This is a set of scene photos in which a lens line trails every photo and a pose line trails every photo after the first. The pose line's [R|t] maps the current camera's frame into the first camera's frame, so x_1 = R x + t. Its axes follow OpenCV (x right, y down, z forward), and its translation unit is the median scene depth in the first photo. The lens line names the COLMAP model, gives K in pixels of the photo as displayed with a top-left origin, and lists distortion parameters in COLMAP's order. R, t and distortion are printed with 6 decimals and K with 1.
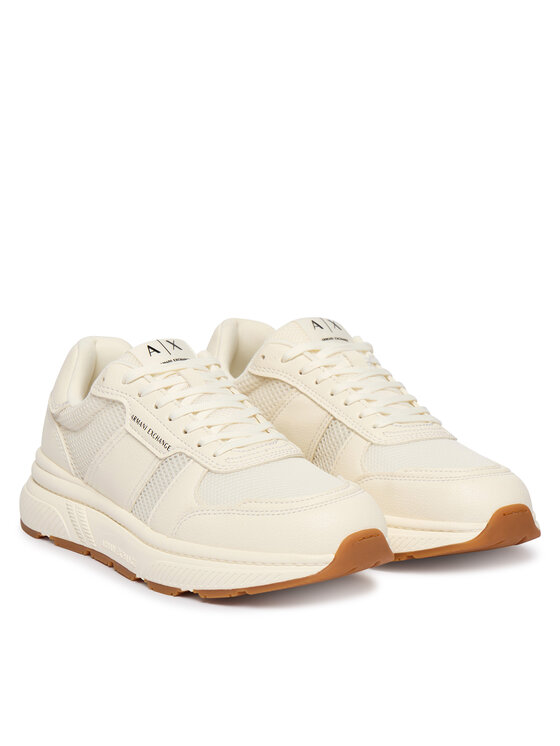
lens RADIAL K [[2187.2, 0, 280.0], [0, 2187.2, 373.0], [0, 0, 1]] dist [-1.150789, -0.283206]
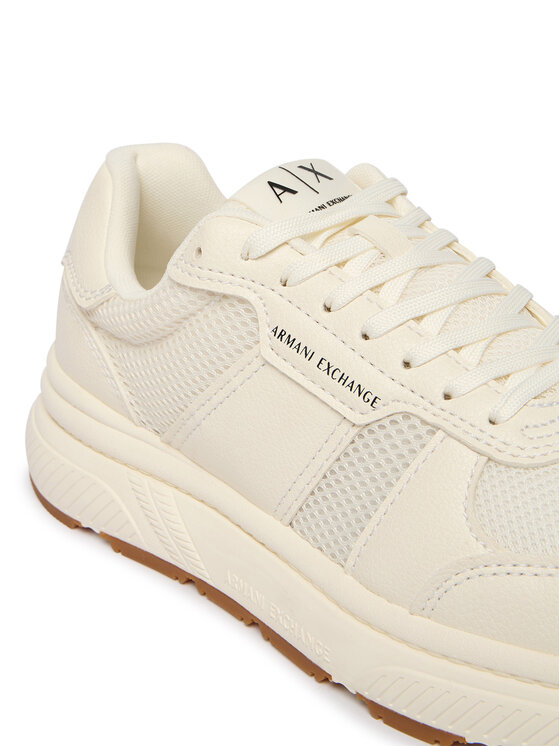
lens RADIAL K [[918.5, 0, 280.0], [0, 918.5, 373.0], [0, 0, 1]] dist [0.010410, 0.013587]
pose [[0.978265, -0.096975, 0.183287, -0.104455], [0.046670, 0.964197, 0.261048, -0.023762], [-0.202040, -0.246820, 0.947766, 0.800249]]
